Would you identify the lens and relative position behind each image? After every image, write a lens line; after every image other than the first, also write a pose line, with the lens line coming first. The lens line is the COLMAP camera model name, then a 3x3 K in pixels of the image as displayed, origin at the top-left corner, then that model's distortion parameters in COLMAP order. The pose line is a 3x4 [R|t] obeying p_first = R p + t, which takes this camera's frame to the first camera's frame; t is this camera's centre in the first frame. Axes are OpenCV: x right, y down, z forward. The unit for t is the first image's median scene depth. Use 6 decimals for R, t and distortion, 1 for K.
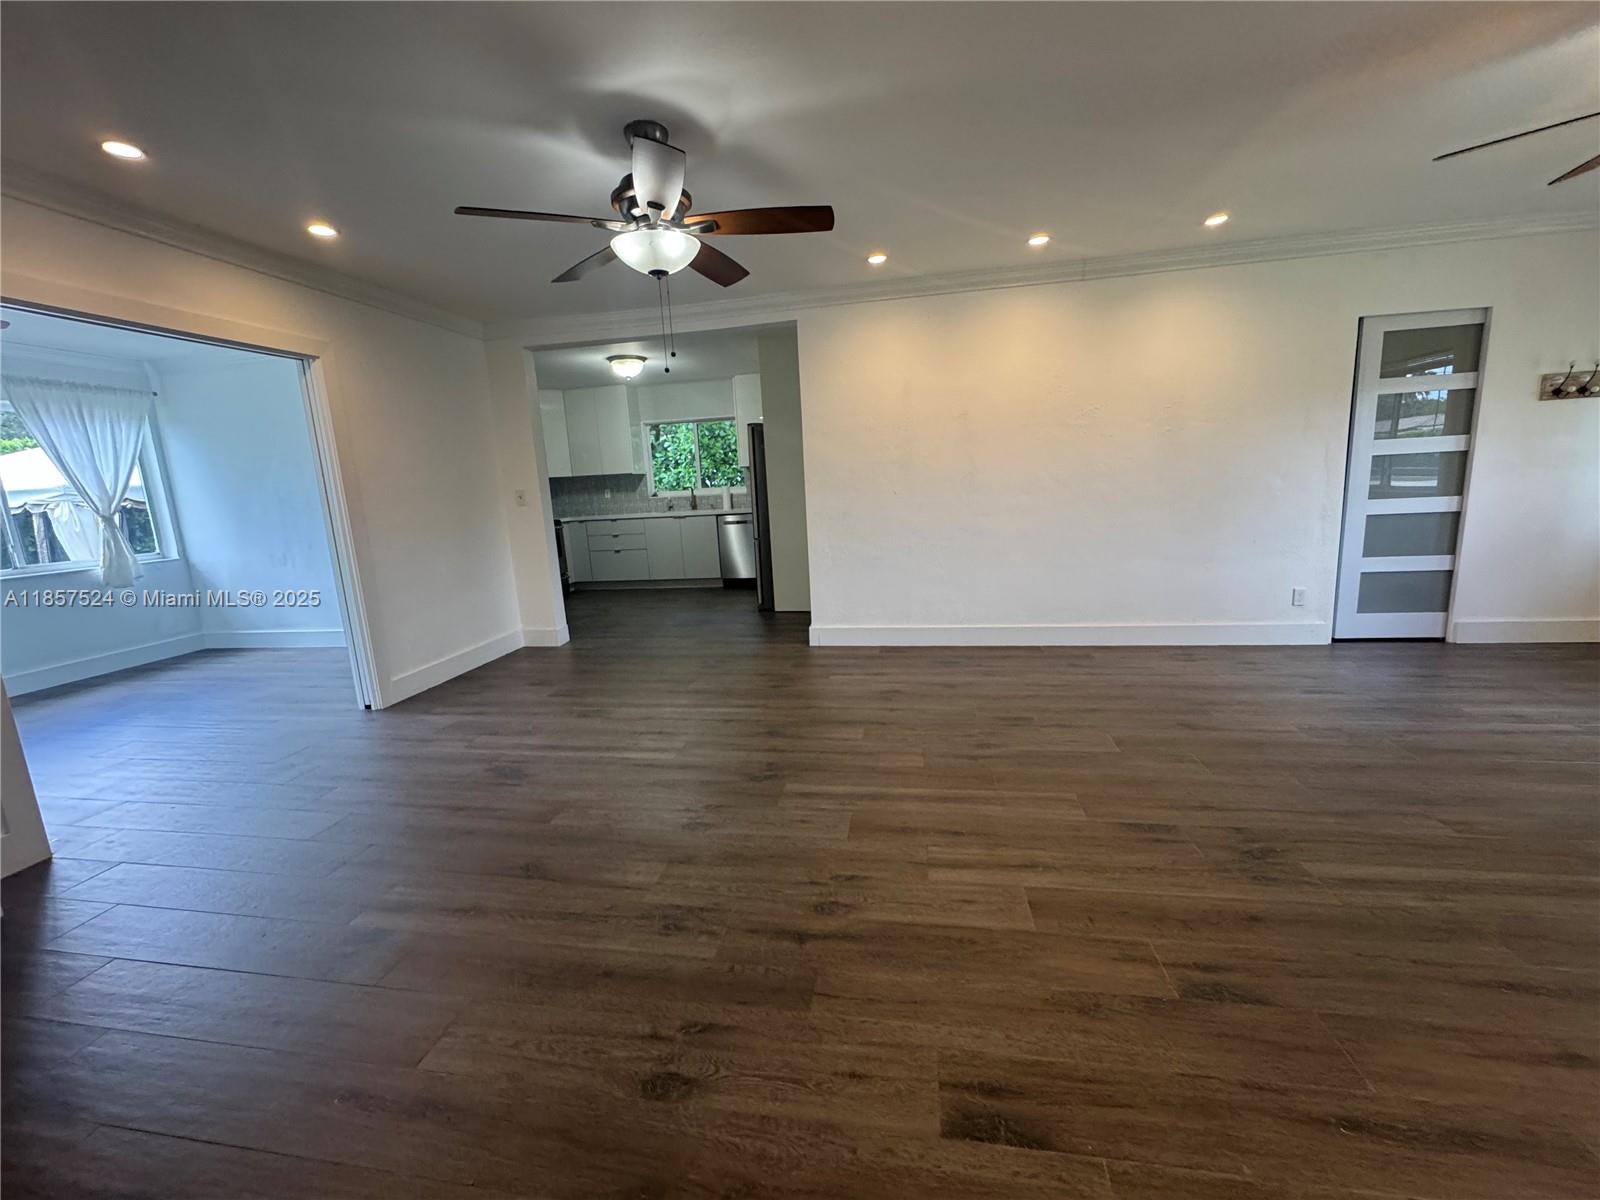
lens RADIAL K [[642.4, 0, 798.7], [0, 642.4, 597.5], [0, 0, 1]] dist [-0.005904, 0.000083]
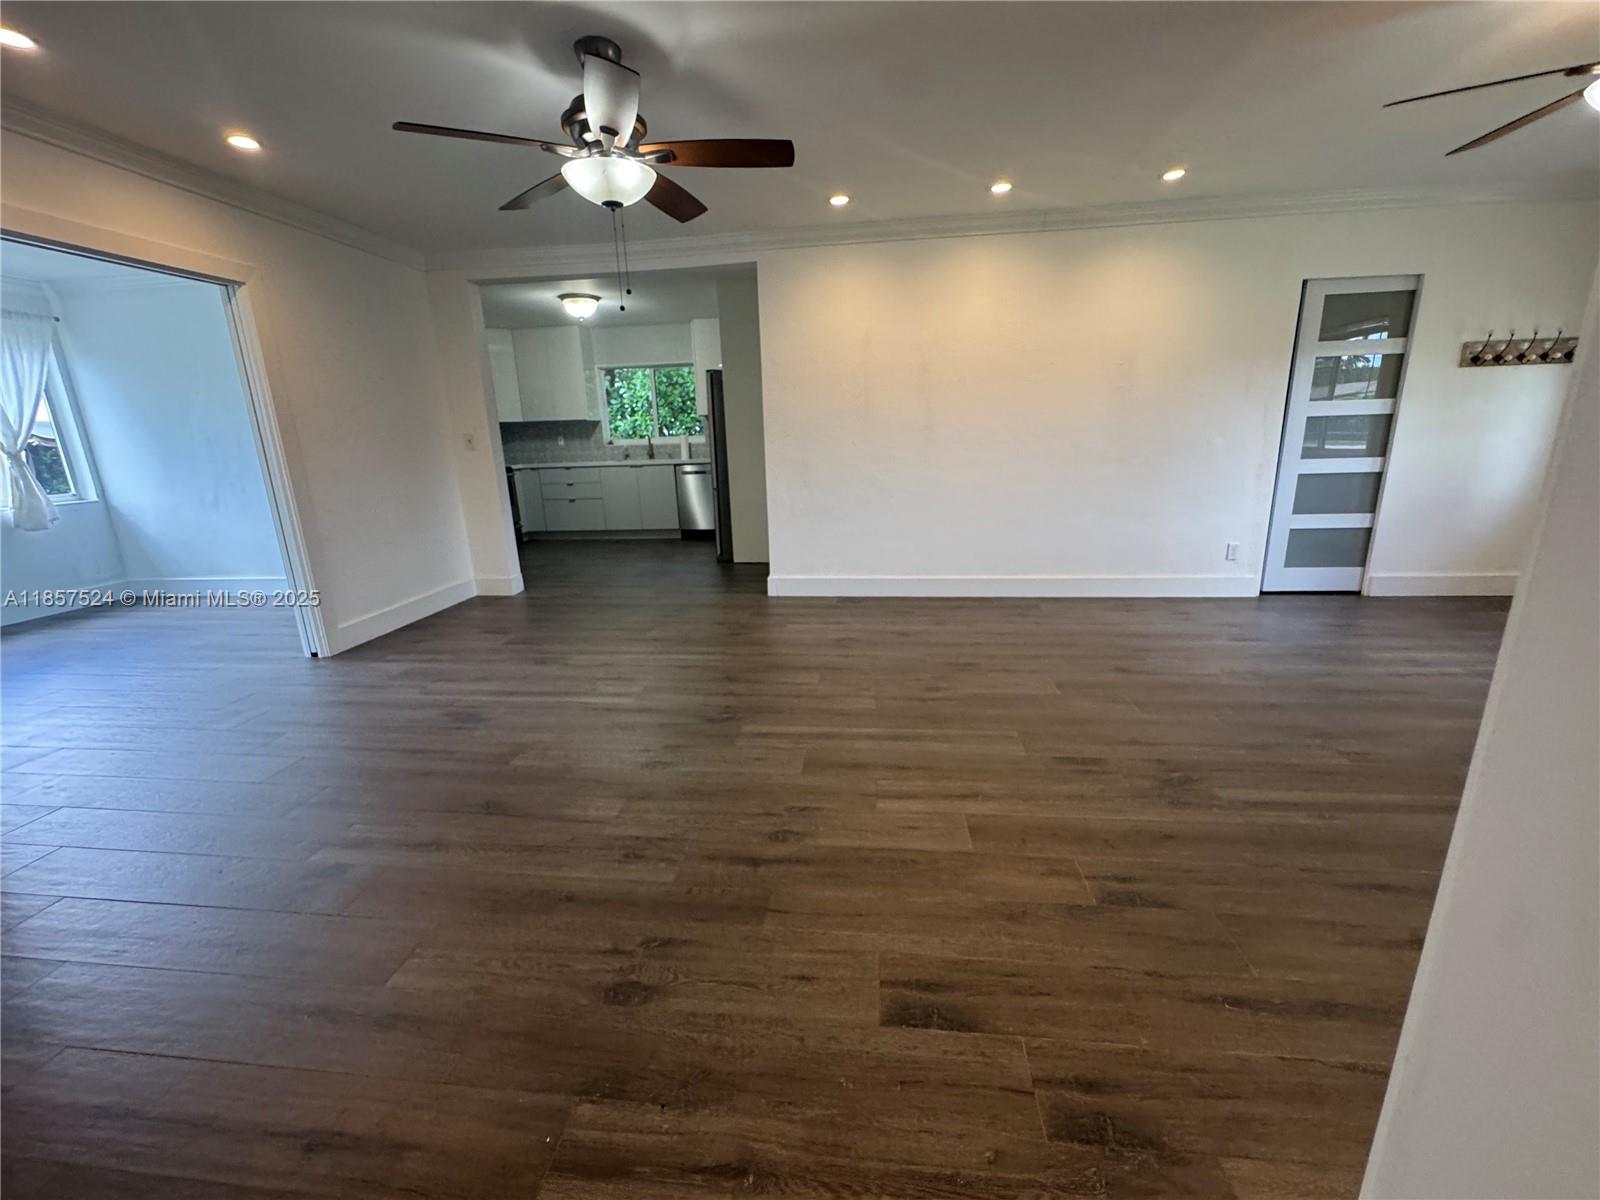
lens RADIAL K [[642.4, 0, 798.5], [0, 642.4, 598.7], [0, 0, 1]] dist [-0.005904, 0.000083]
pose [[0.998027, 0.005451, 0.062553, 0.003342], [-0.009902, 0.997423, 0.071065, 0.012222], [-0.062004, -0.071544, 0.995508, -0.016853]]
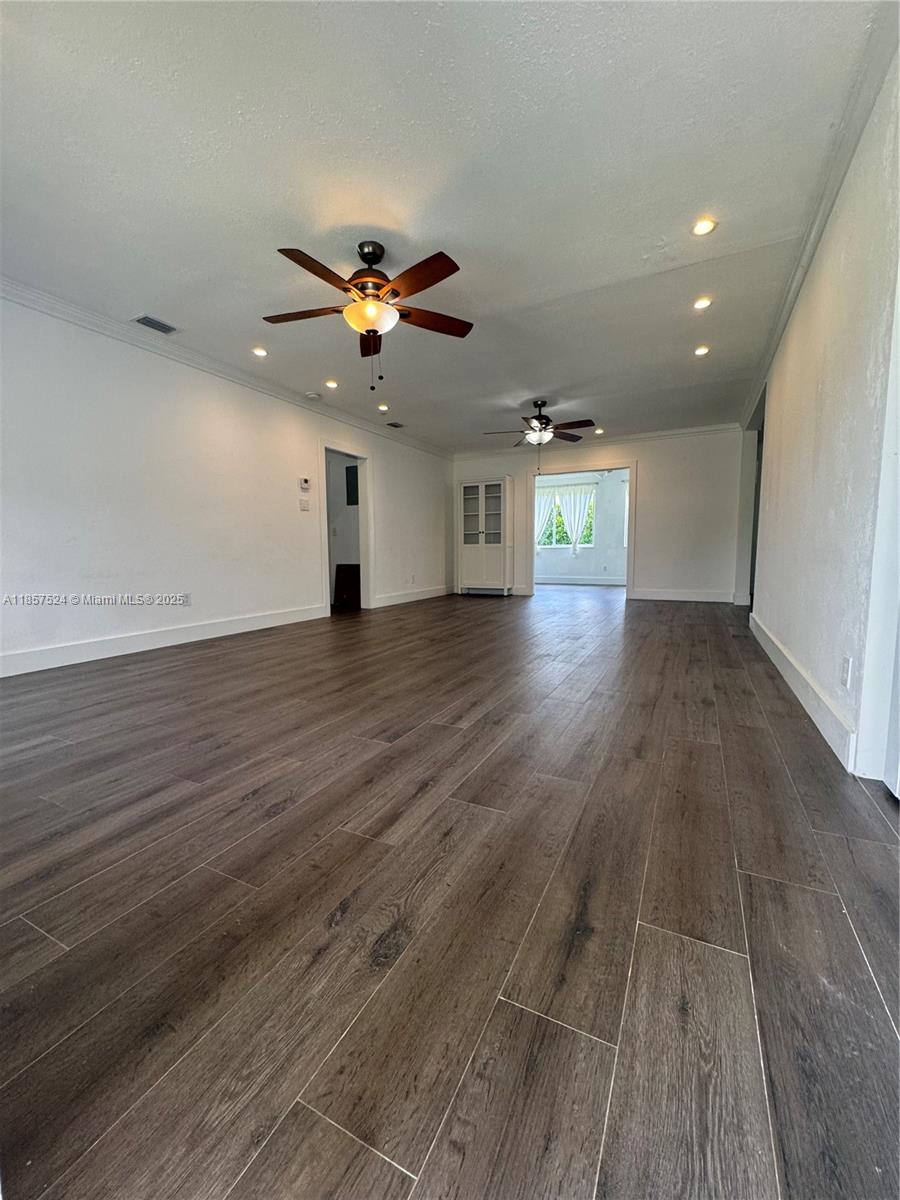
lens RADIAL K [[481.8, 0, 447.1], [0, 481.8, 601.1], [0, 0, 1]] dist [-0.005904, 0.000083]
pose [[-0.299182, 0.152432, -0.941942, 1.778202], [-0.150515, 0.967260, 0.204336, -0.133025], [0.942250, 0.202910, -0.266443, 1.061351]]
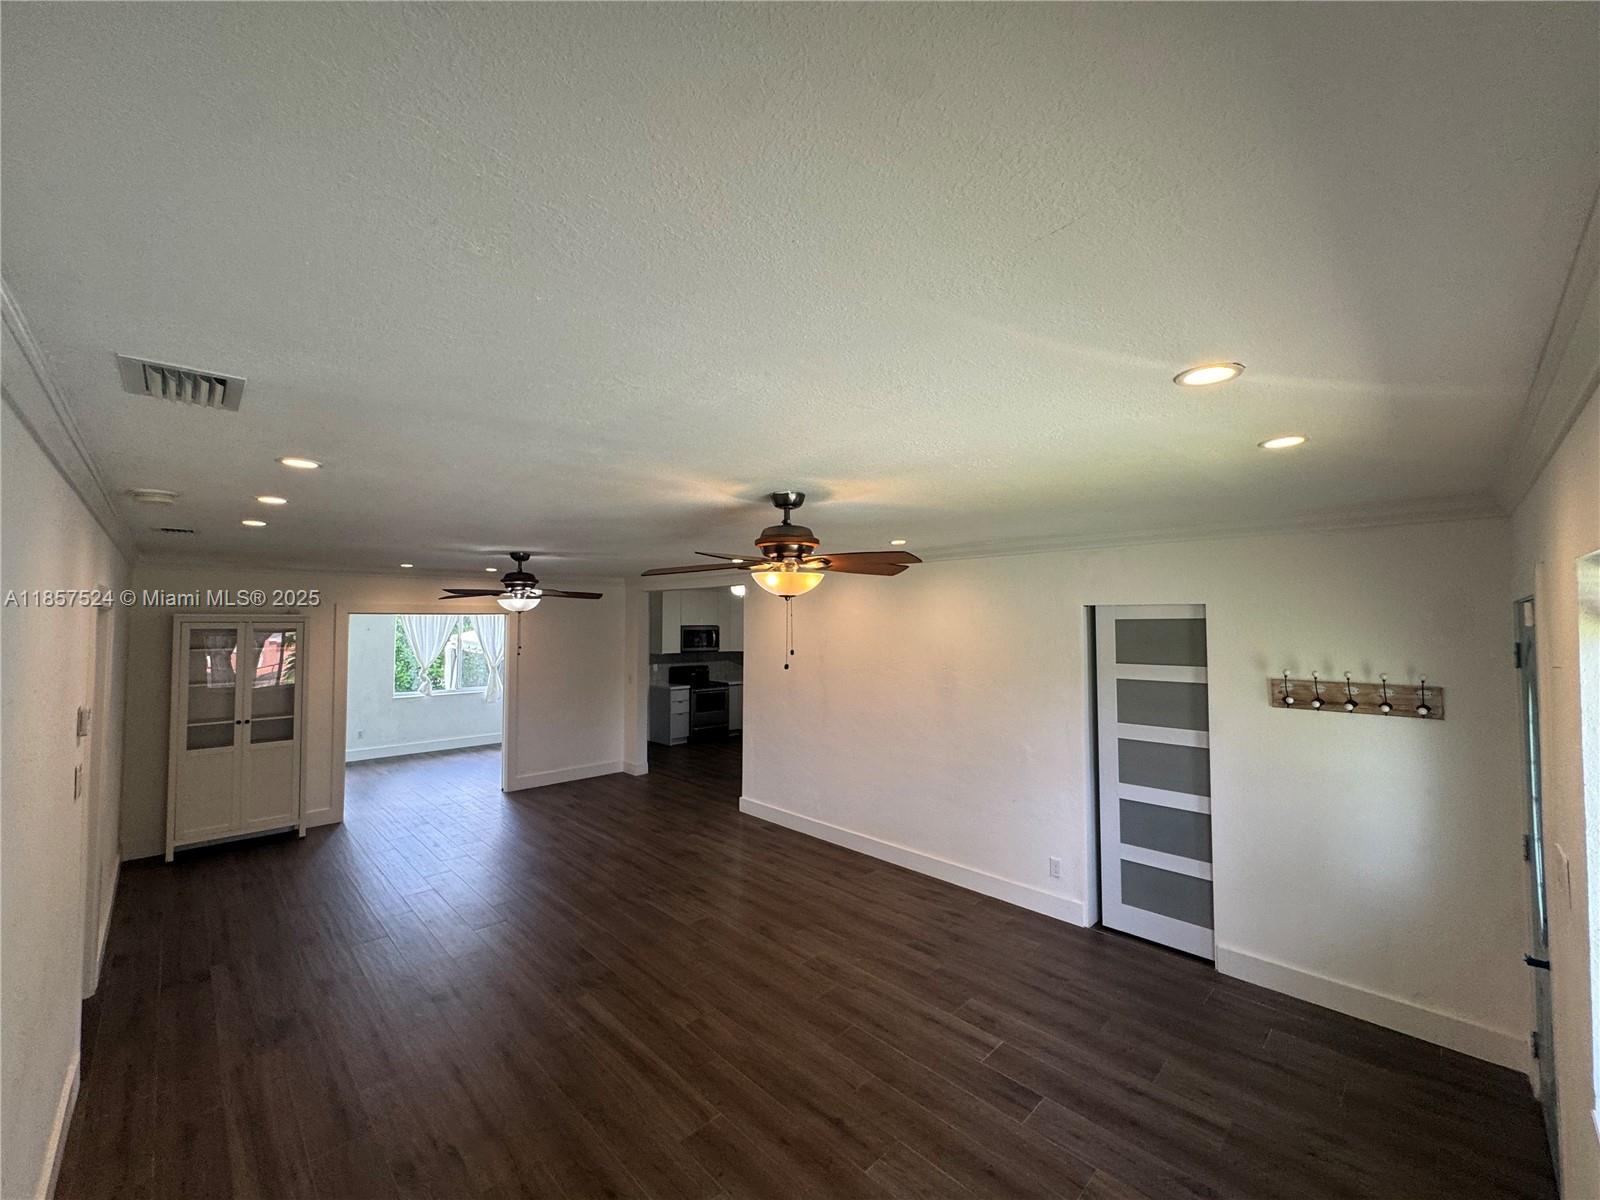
lens RADIAL K [[642.4, 0, 802.6], [0, 642.4, 593.7], [0, 0, 1]] dist [-0.005904, 0.000083]
pose [[0.810233, 0.025535, -0.585551, 1.439102], [-0.146875, 0.976019, -0.160671, -0.277705], [0.567406, 0.216183, 0.794553, -0.160609]]
